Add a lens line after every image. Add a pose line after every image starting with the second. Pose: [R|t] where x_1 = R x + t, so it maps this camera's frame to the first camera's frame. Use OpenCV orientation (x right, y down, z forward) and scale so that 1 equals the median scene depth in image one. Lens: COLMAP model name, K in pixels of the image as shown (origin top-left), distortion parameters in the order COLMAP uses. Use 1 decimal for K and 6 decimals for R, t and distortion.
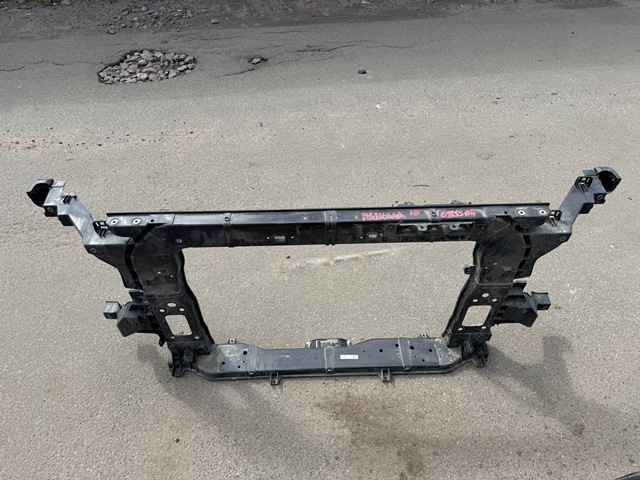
lens RADIAL K [[459.4, 0, 324.6], [0, 459.4, 238.4], [0, 0, 1]] dist [0.027989, -0.038021]
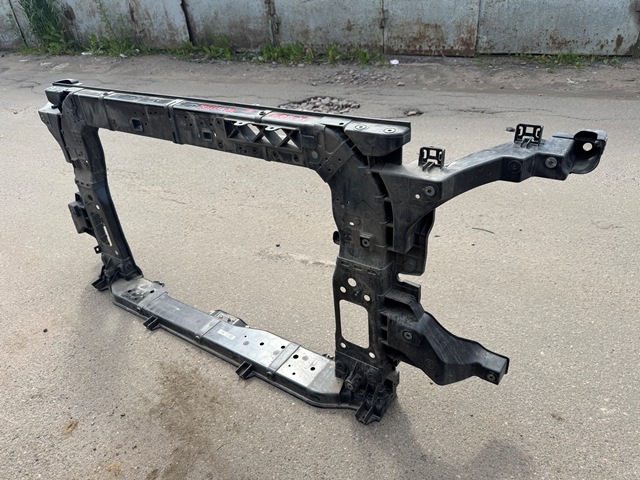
lens RADIAL K [[464.2, 0, 320.0], [0, 464.2, 240.0], [0, 0, 1]] dist [0.027632, -0.041151]
pose [[0.800398, 0.246203, -0.546578, 0.607728], [-0.381667, 0.912386, -0.147926, 0.168320], [0.462270, 0.327010, 0.824239, 0.353205]]
